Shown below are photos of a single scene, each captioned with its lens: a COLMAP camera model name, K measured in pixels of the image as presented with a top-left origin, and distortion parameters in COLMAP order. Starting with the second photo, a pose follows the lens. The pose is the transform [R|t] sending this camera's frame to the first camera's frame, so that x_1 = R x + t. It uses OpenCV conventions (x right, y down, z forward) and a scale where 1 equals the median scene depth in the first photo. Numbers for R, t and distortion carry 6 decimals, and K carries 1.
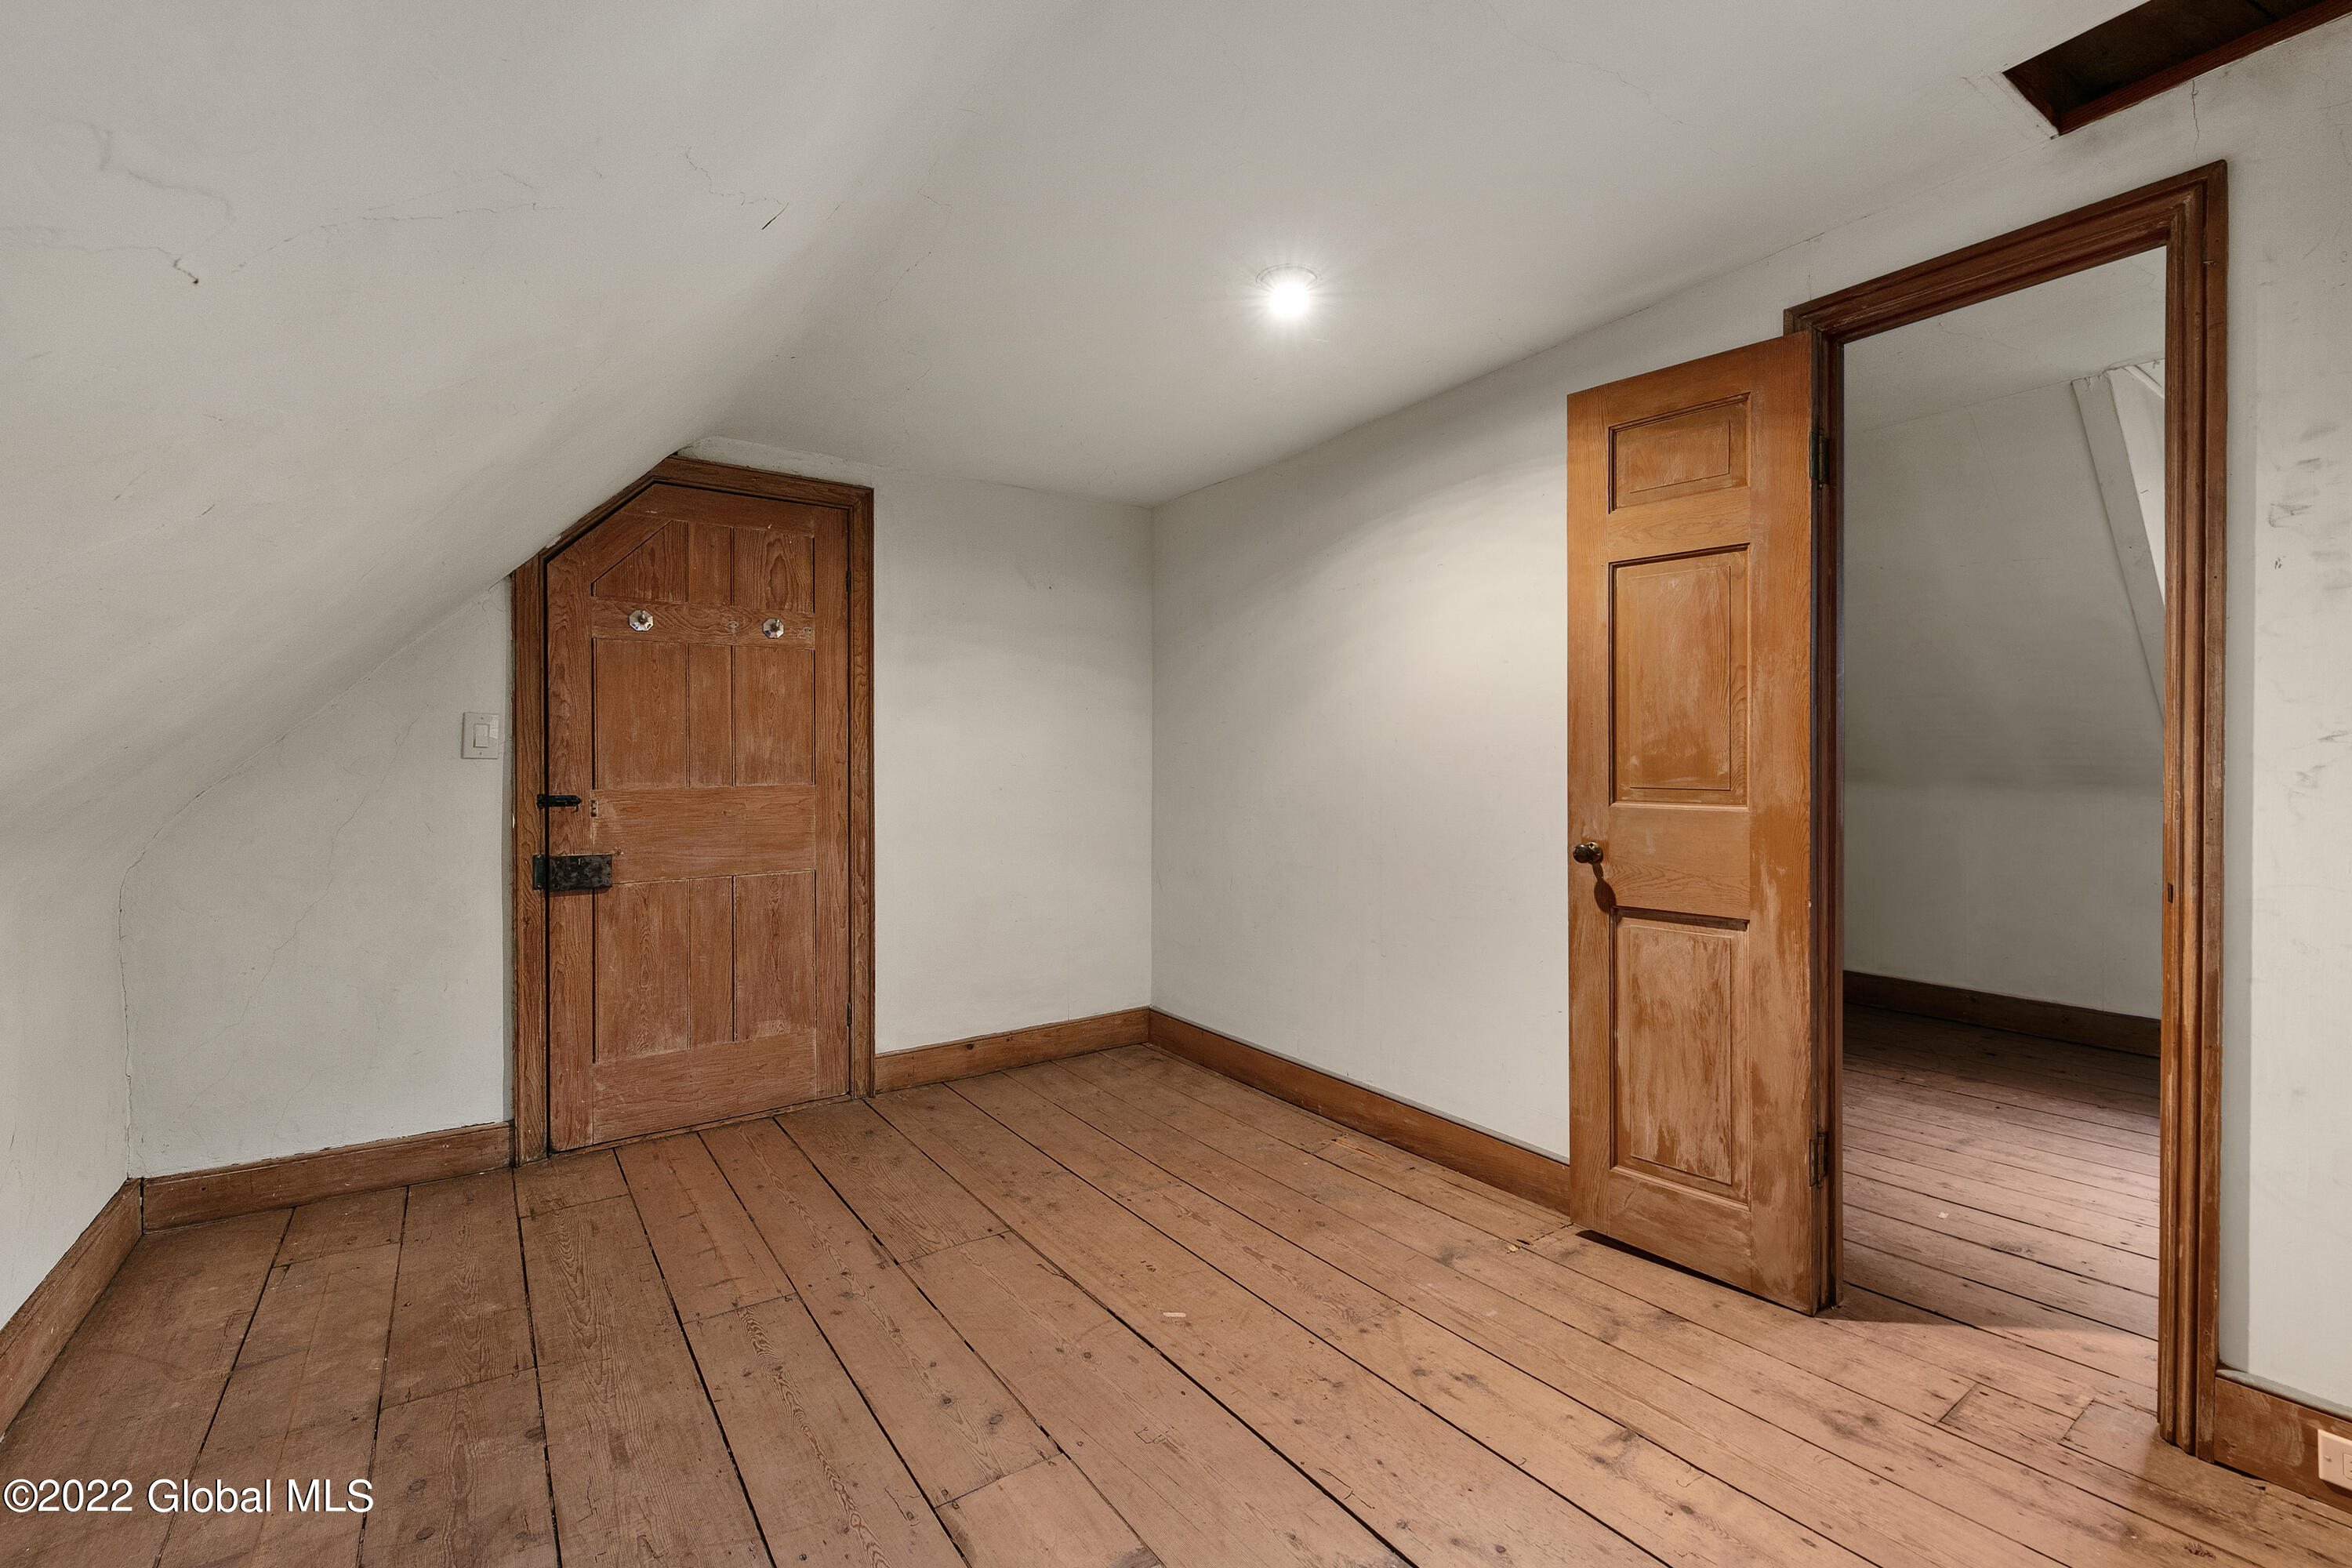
lens RADIAL K [[1013.1, 0, 1190.0], [0, 1013.1, 761.4], [0, 0, 1]] dist [-0.002669, -0.000446]
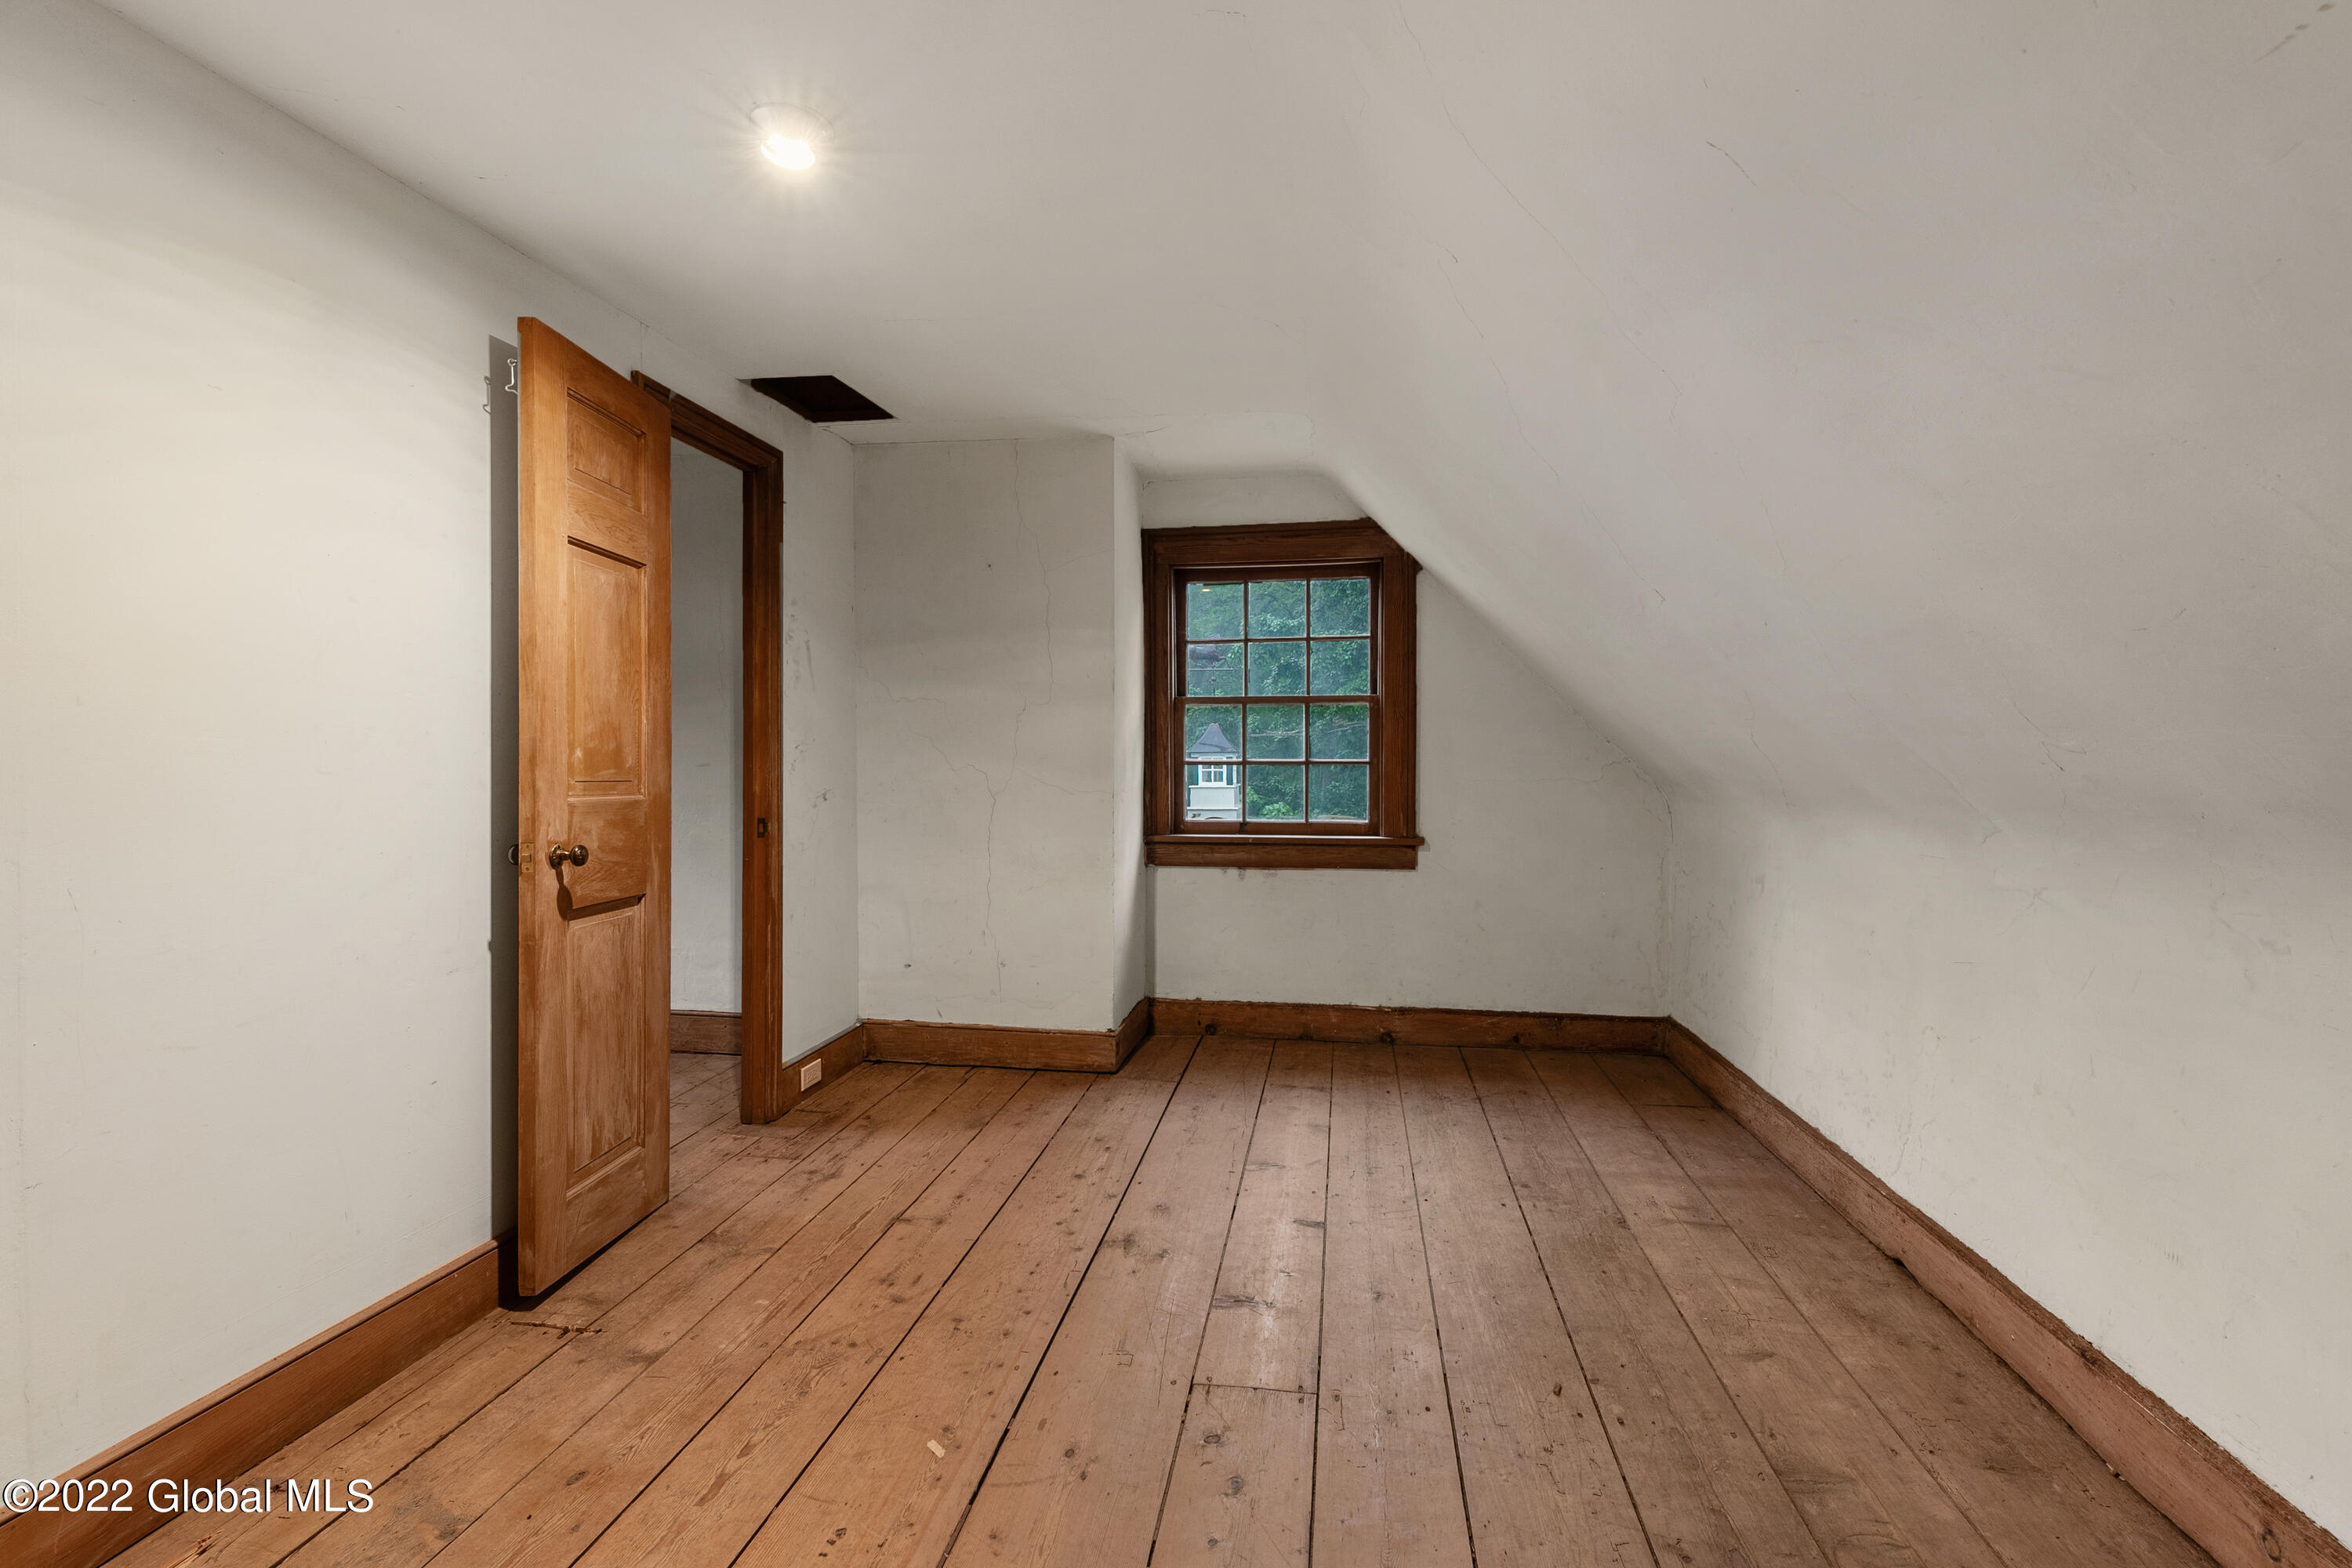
lens RADIAL K [[1013.1, 0, 1185.1], [0, 1013.1, 787.4], [0, 0, 1]] dist [-0.002669, -0.000446]
pose [[-0.717893, -0.009214, 0.696092, -0.672151], [0.005278, 0.999812, 0.018677, 0.017890], [-0.696133, 0.017082, -0.717710, 1.369492]]
